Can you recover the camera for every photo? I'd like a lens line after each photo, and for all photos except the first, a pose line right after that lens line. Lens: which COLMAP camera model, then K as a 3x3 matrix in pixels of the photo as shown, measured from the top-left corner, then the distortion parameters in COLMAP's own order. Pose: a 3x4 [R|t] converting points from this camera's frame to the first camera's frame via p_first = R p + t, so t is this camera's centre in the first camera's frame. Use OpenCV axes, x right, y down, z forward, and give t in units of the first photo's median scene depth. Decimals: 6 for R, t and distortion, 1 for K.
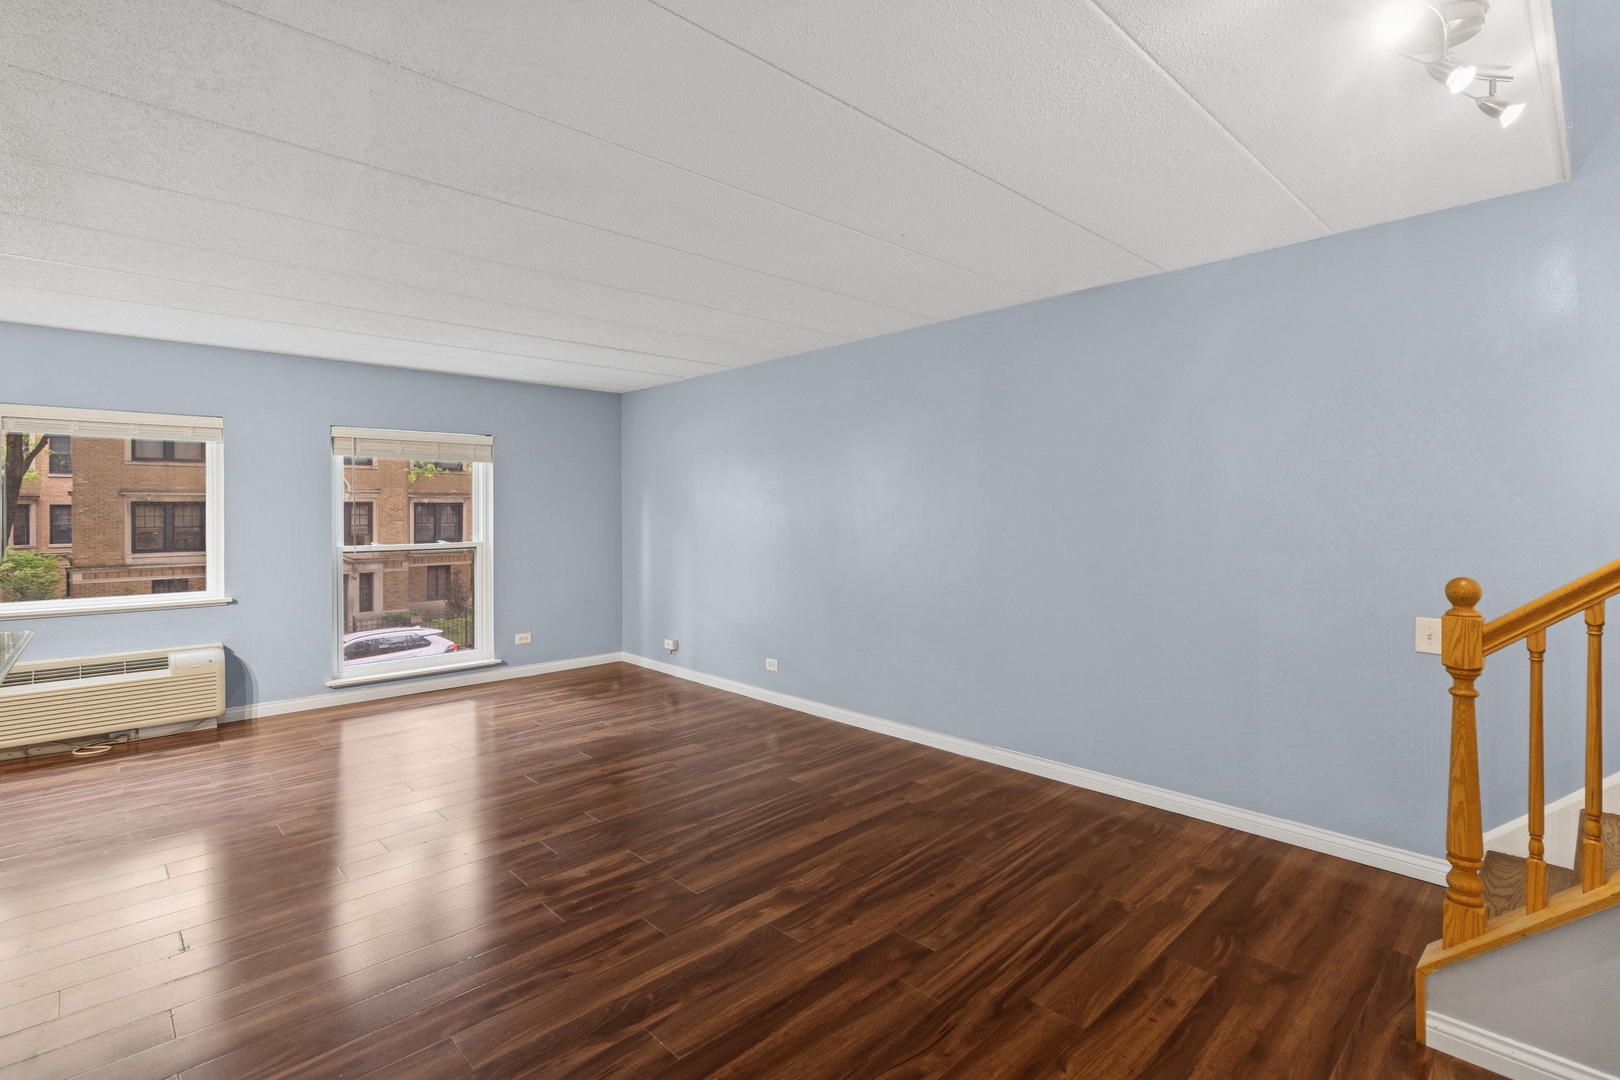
lens RADIAL K [[751.8, 0, 805.3], [0, 751.8, 524.7], [0, 0, 1]] dist [0.002866, -0.000581]
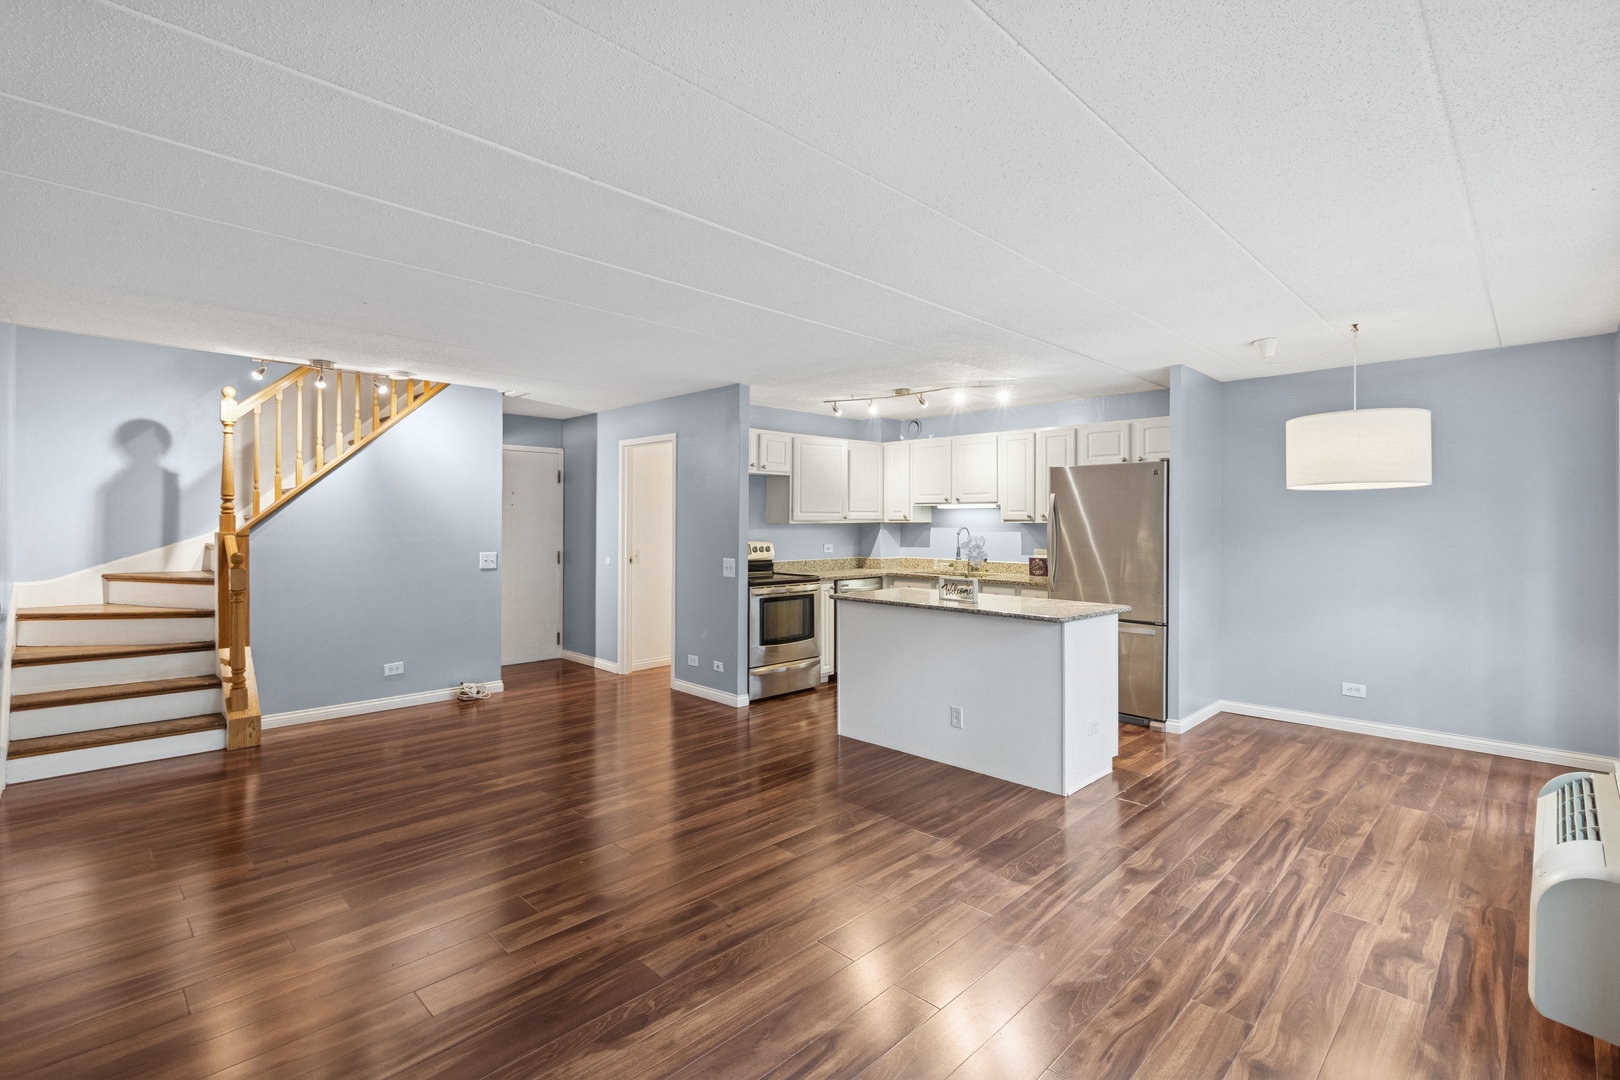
lens RADIAL K [[751.8, 0, 802.6], [0, 751.8, 523.2], [0, 0, 1]] dist [0.002866, -0.000581]
pose [[-0.999822, 0.000026, -0.018887, -0.408926], [-0.000397, 0.999749, 0.022421, -0.033854], [0.018883, 0.022425, -0.999570, 1.616599]]
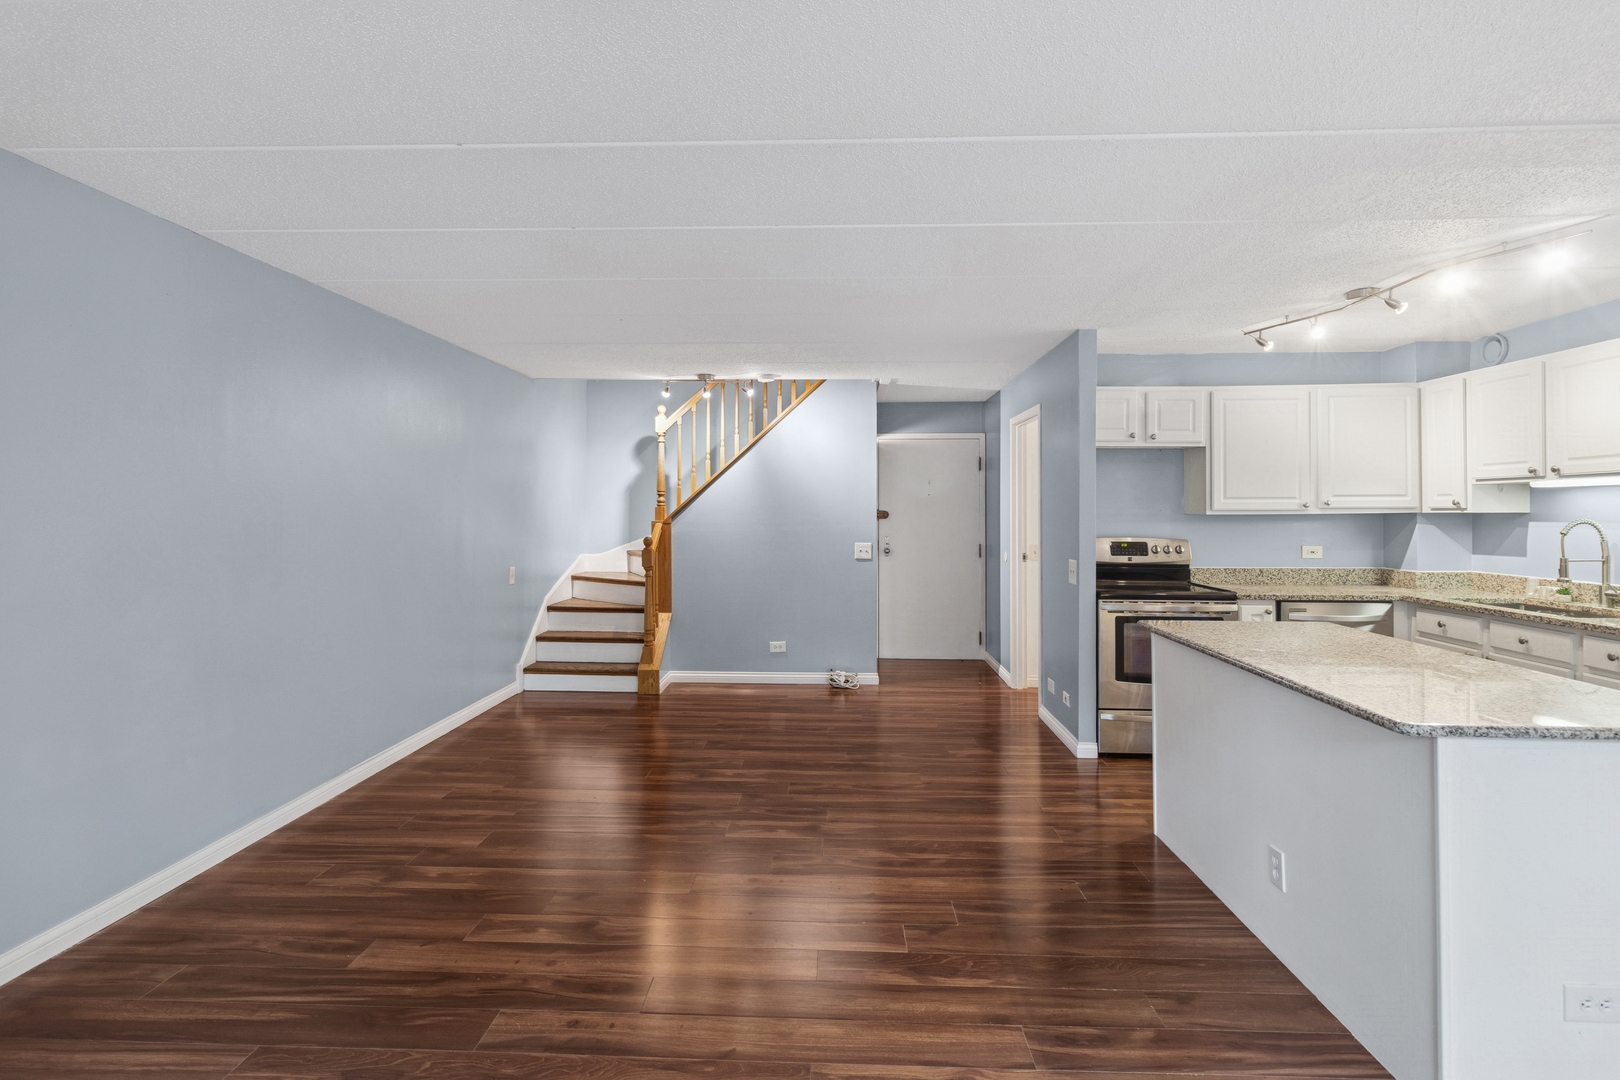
lens RADIAL K [[751.8, 0, 808.7], [0, 751.8, 504.9], [0, 0, 1]] dist [0.002866, -0.000581]
pose [[-0.691746, 0.008718, 0.722088, -0.812293], [0.014847, 0.999887, 0.002151, -0.022958], [-0.721988, 0.012209, -0.691797, 1.232898]]
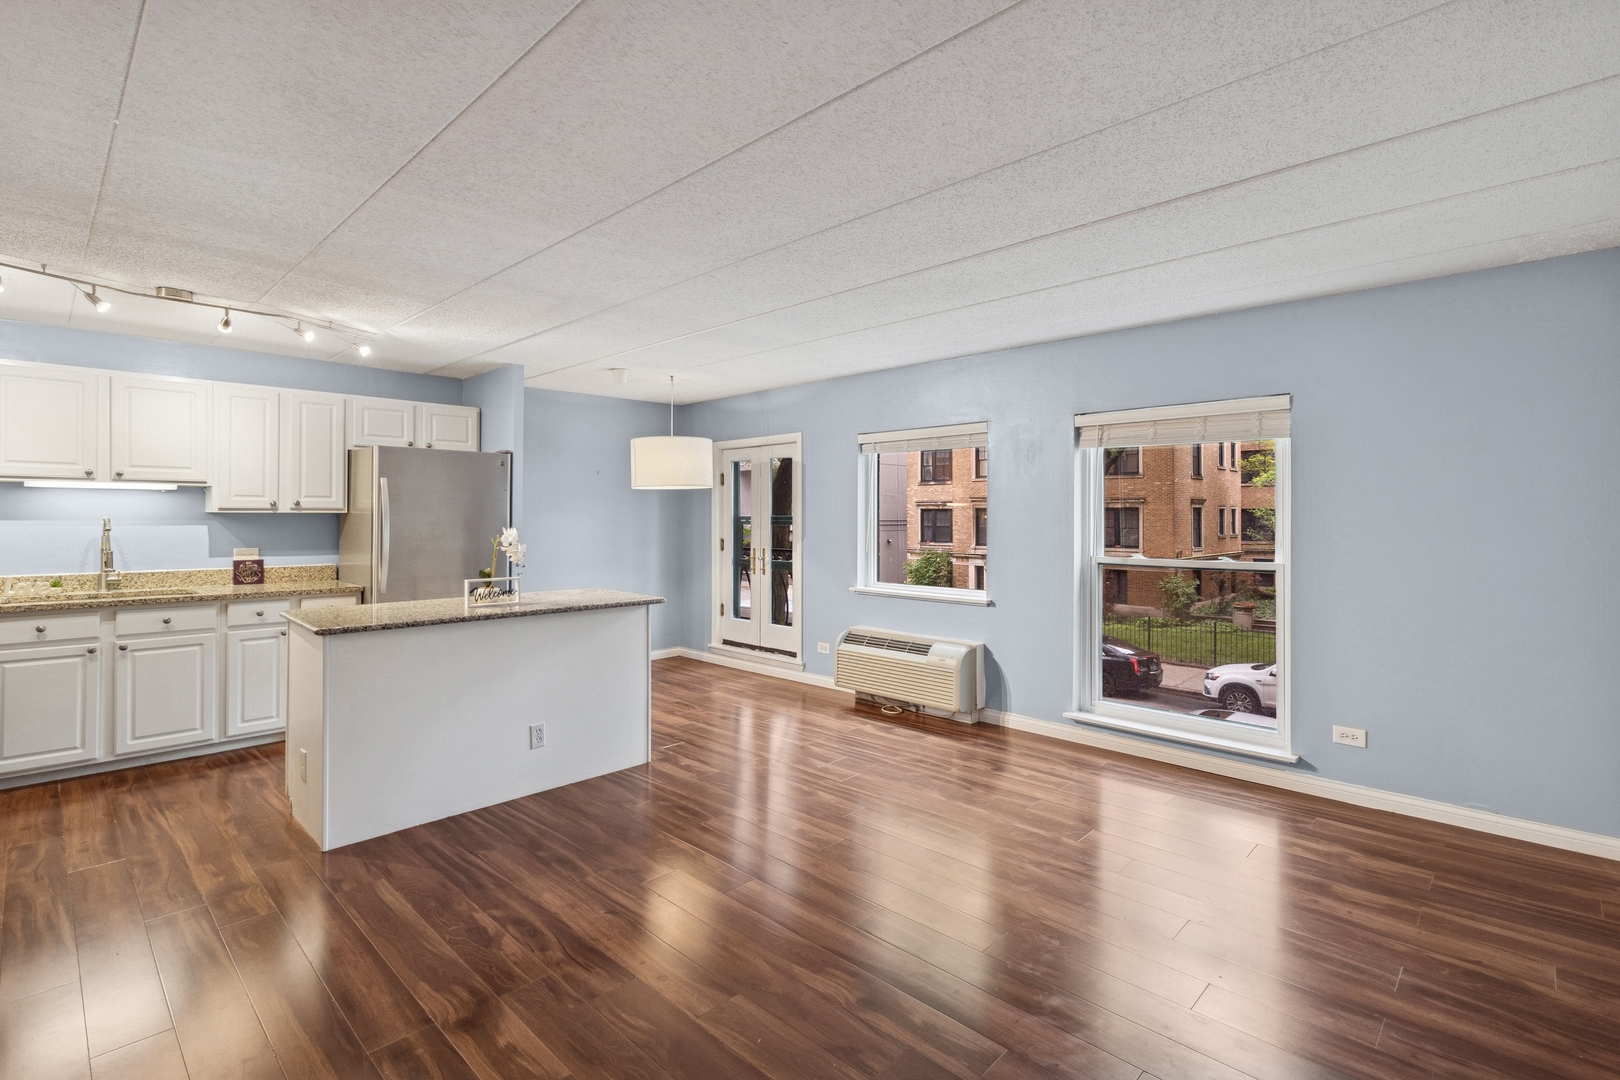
lens RADIAL K [[751.8, 0, 822.5], [0, 751.8, 509.7], [0, 0, 1]] dist [0.002866, -0.000581]
pose [[0.046137, -0.009111, -0.998894, 0.281714], [-0.021284, 0.999722, -0.010101, -0.010934], [0.998708, 0.021726, 0.045930, 0.876306]]
